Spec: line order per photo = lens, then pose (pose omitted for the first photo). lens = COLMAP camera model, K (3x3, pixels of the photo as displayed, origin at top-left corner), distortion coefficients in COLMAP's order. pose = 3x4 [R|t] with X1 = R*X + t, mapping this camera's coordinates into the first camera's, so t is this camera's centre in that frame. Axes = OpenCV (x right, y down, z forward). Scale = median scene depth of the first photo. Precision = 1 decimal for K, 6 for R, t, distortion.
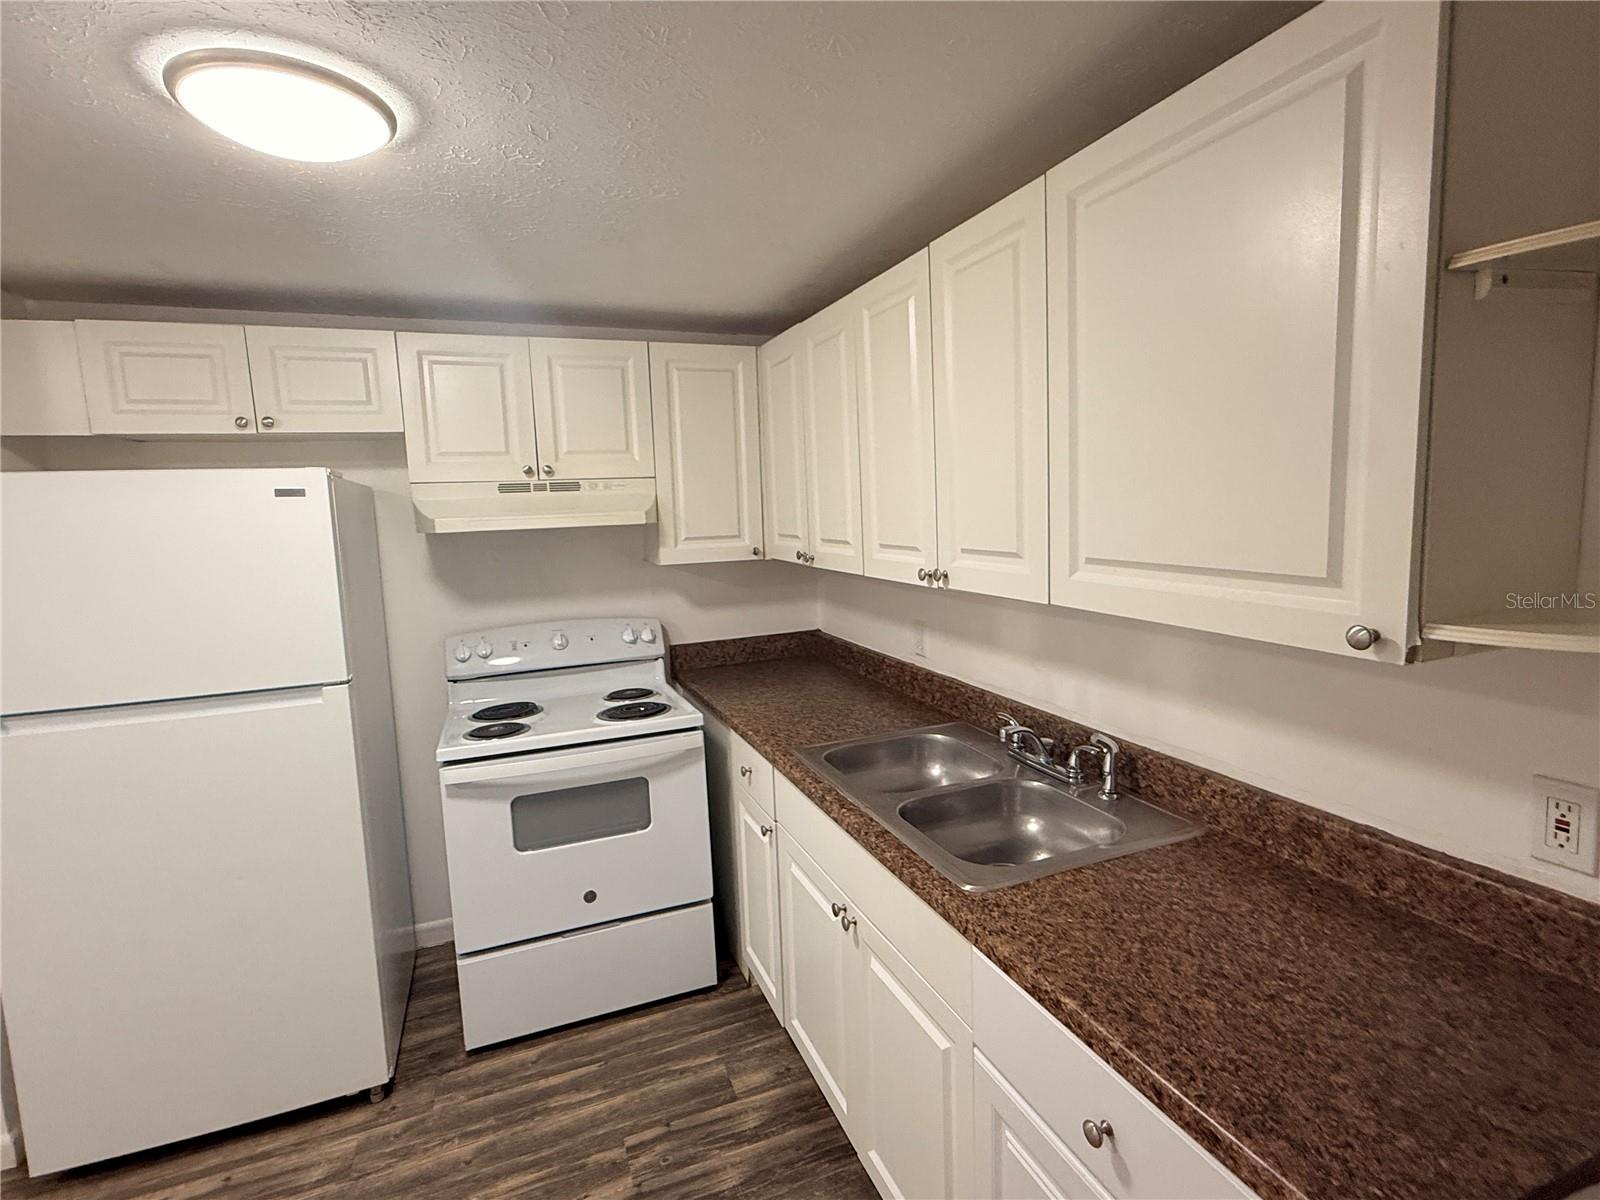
lens RADIAL K [[775.8, 0, 804.8], [0, 775.8, 595.7], [0, 0, 1]] dist [0.000547, 0.000440]
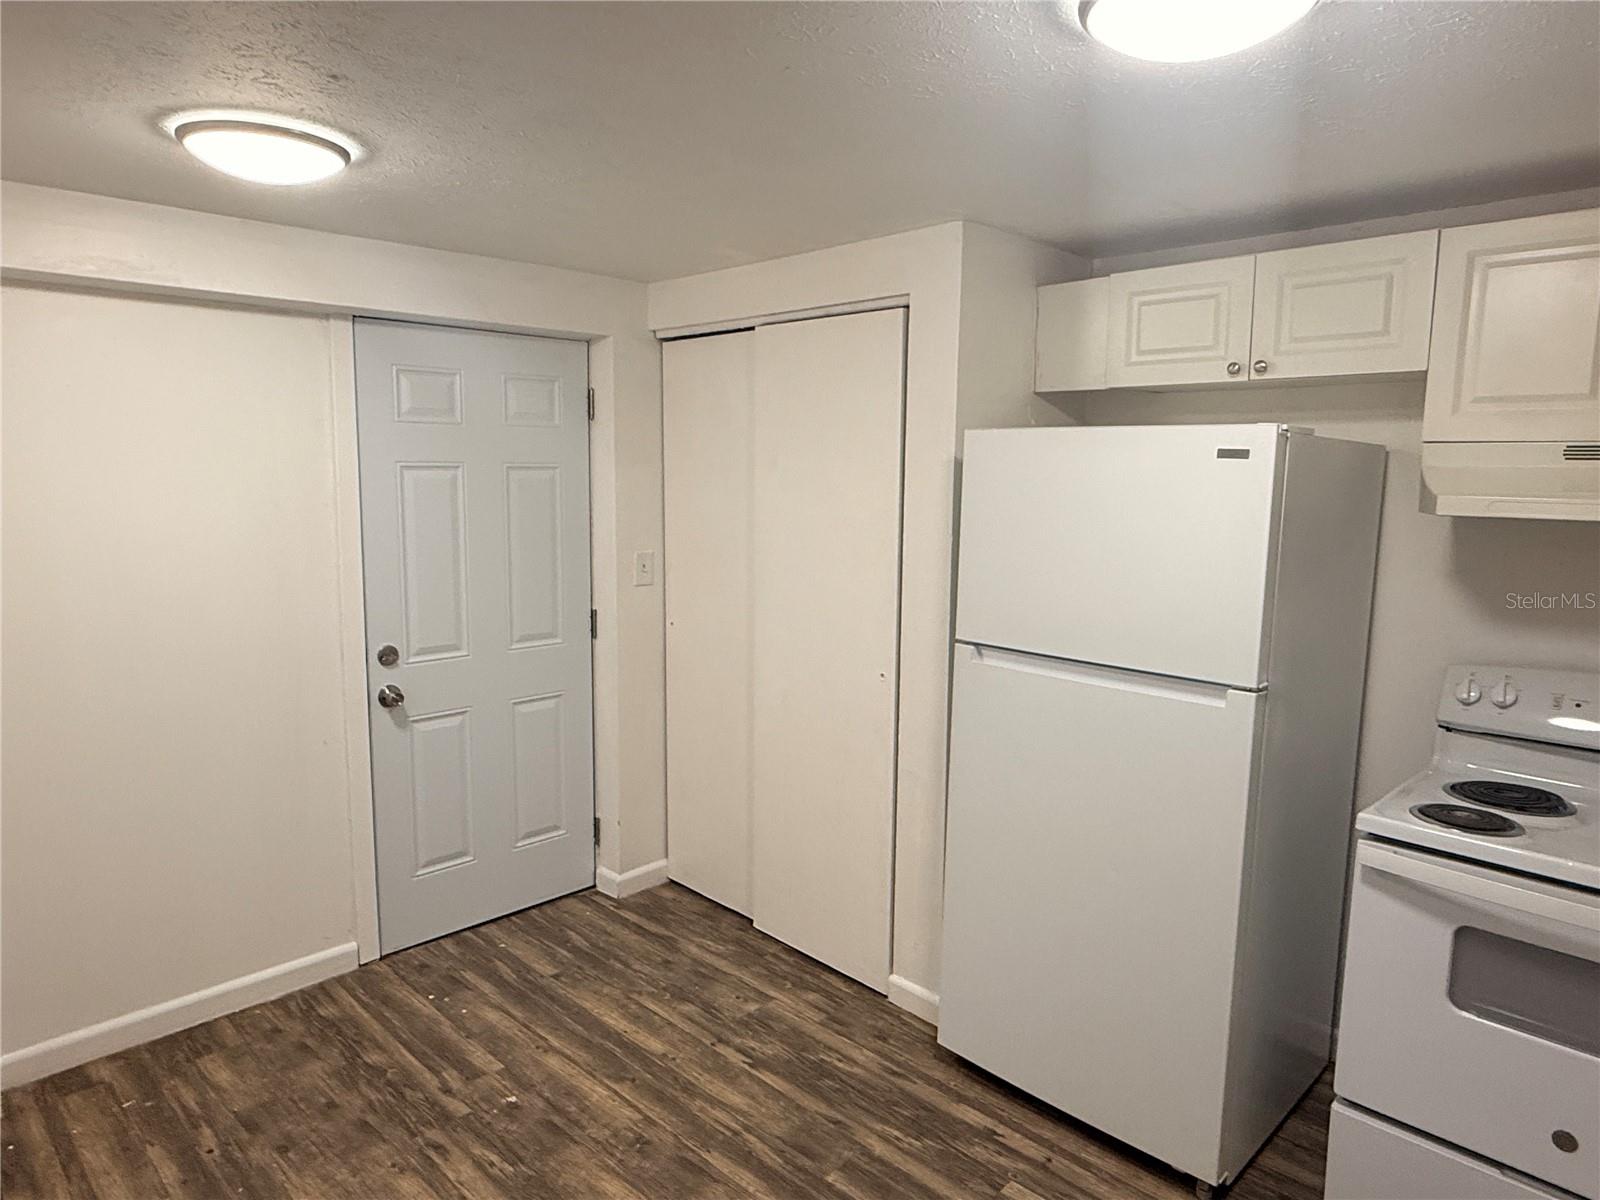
lens RADIAL K [[996.9, 0, 802.6], [0, 996.9, 594.3], [0, 0, 1]] dist [0.010210, -0.000460]
pose [[0.406212, 0.158937, -0.899850, 0.120516], [-0.138555, 0.984084, 0.111268, -0.033230], [0.903213, 0.079480, 0.421769, 0.116421]]
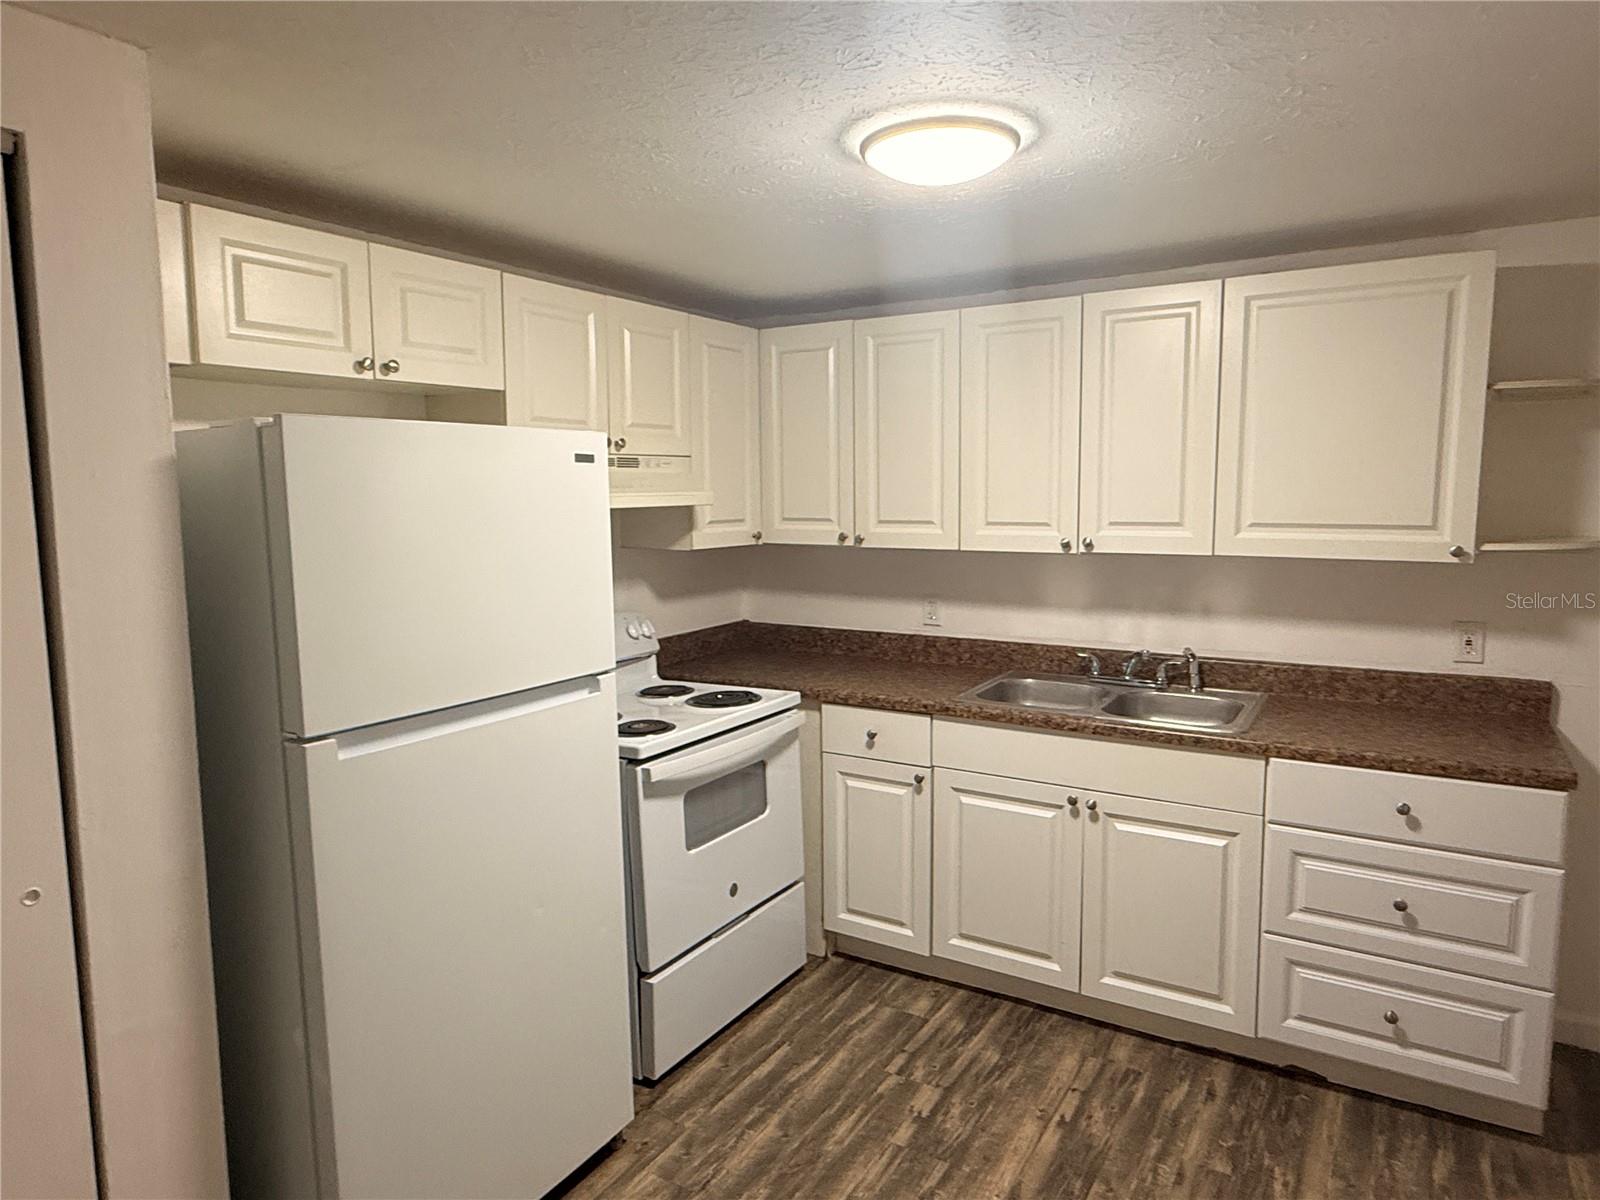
lens RADIAL K [[996.9, 0, 803.8], [0, 996.9, 598.5], [0, 0, 1]] dist [0.010210, -0.000460]
pose [[0.803105, -0.039527, 0.594526, -0.978137], [0.053817, 0.998531, -0.006310, 0.042493], [-0.593403, 0.037063, 0.804052, -0.062124]]
